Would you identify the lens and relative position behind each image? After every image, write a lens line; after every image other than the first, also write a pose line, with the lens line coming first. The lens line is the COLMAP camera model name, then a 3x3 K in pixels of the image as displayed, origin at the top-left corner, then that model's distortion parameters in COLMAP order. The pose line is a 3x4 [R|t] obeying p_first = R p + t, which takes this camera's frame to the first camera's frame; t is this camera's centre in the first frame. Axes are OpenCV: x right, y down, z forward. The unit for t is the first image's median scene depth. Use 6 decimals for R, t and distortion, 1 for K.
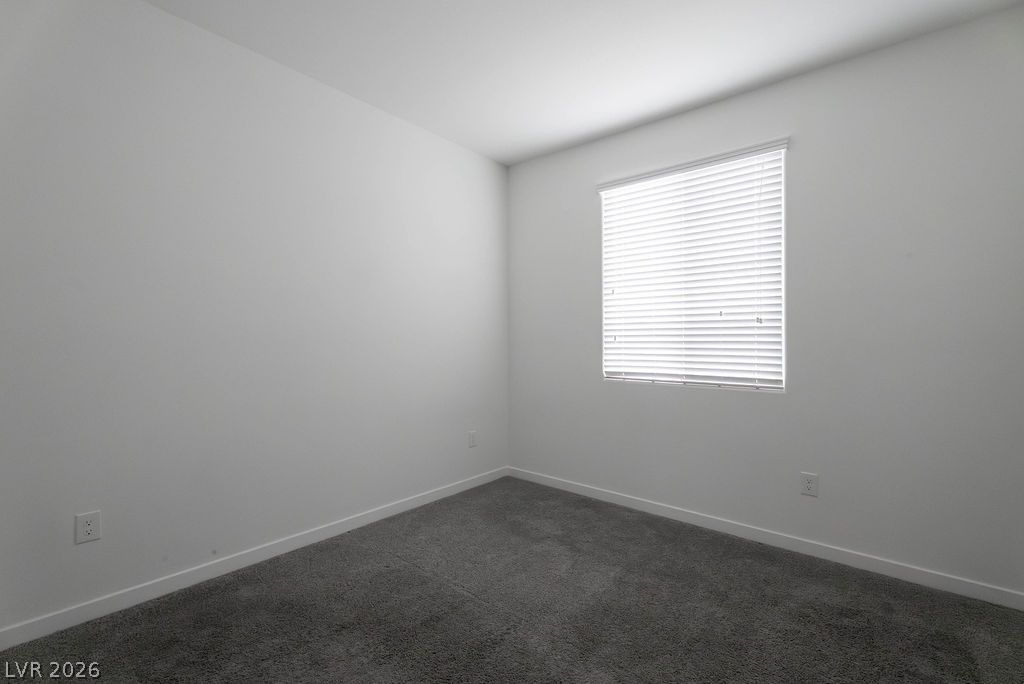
lens RADIAL K [[458.7, 0, 503.9], [0, 458.7, 338.6], [0, 0, 1]] dist [-0.000409, 0.000580]
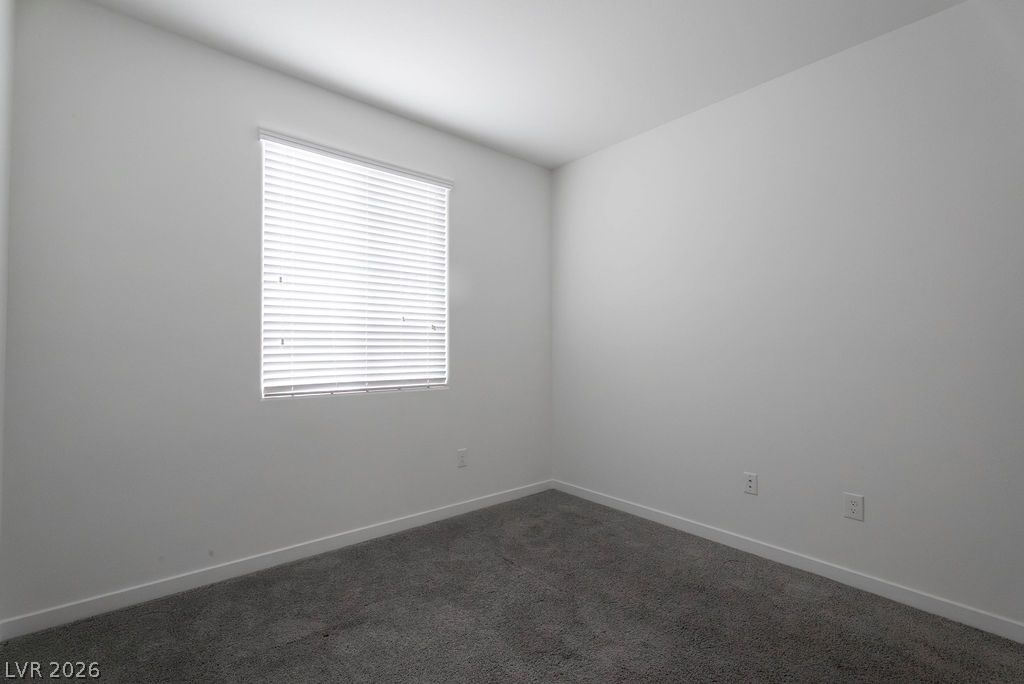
lens RADIAL K [[458.7, 0, 515.4], [0, 458.7, 334.3], [0, 0, 1]] dist [-0.000409, 0.000580]
pose [[0.143338, 0.031263, 0.989180, -0.477309], [0.001713, 0.999492, -0.031837, 0.012574], [-0.989672, 0.006258, 0.143211, 0.549637]]
